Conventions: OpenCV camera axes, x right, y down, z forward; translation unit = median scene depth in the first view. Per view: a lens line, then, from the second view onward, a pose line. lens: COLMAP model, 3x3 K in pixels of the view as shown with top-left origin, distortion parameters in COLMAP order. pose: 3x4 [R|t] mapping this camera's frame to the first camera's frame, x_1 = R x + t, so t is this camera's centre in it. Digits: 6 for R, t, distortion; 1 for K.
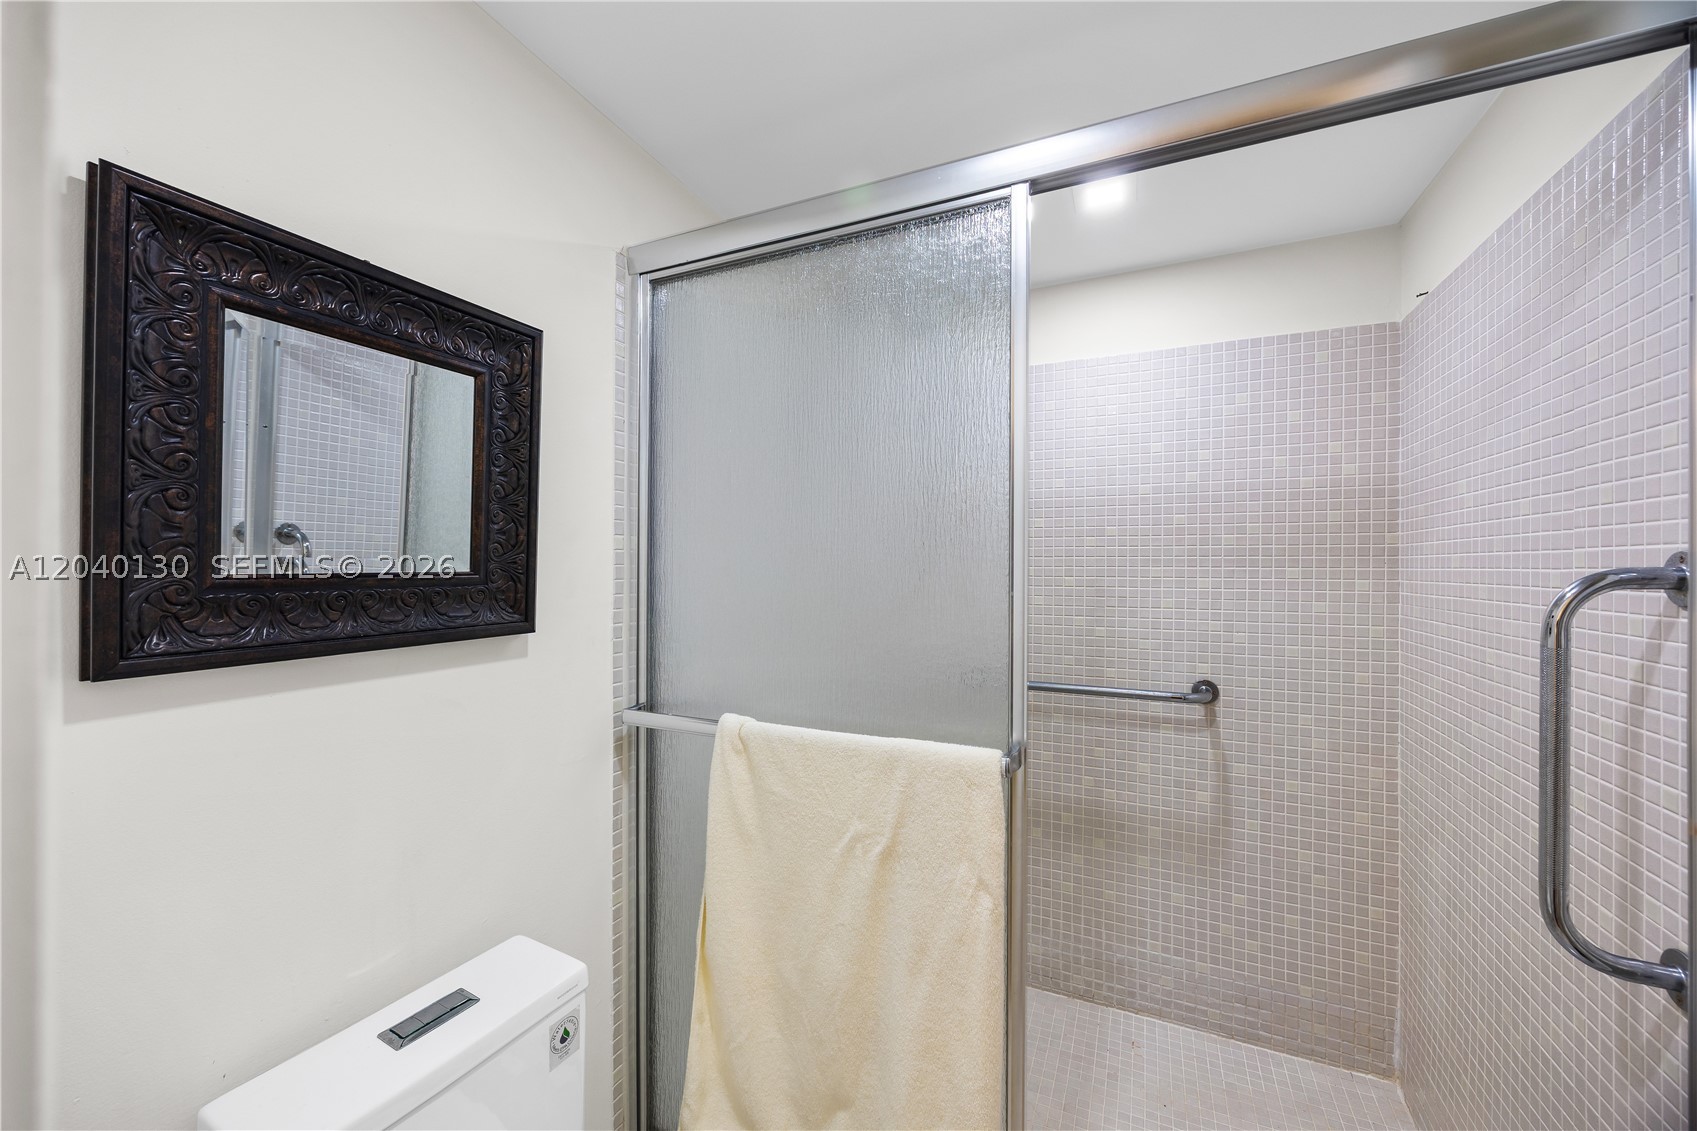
lens RADIAL K [[662.3, 0, 849.5], [0, 662.3, 562.9], [0, 0, 1]] dist [-0.004283, 0.000411]
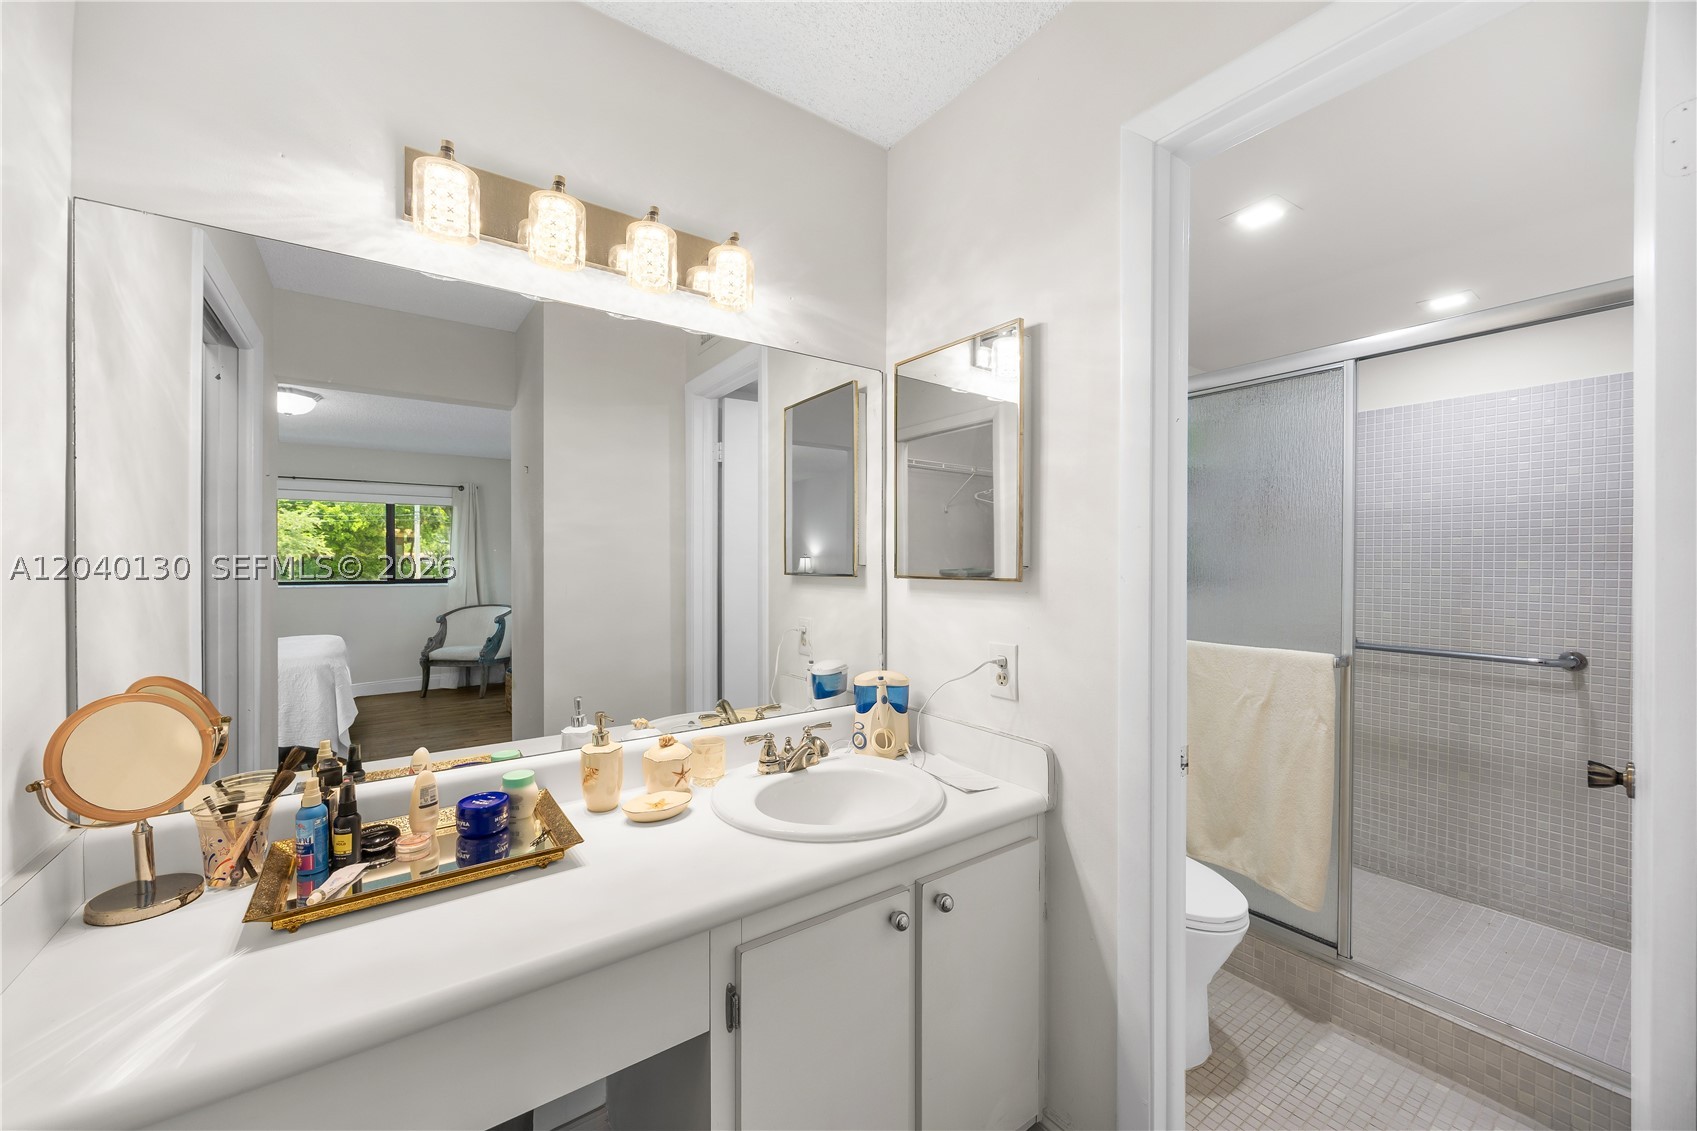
lens RADIAL K [[662.3, 0, 829.7], [0, 662.3, 565.6], [0, 0, 1]] dist [-0.004283, 0.000411]
pose [[0.860632, 0.002694, -0.509221, -0.032100], [0.004998, 0.999893, 0.013737, -0.008072], [0.509203, -0.014368, 0.860526, -0.748689]]
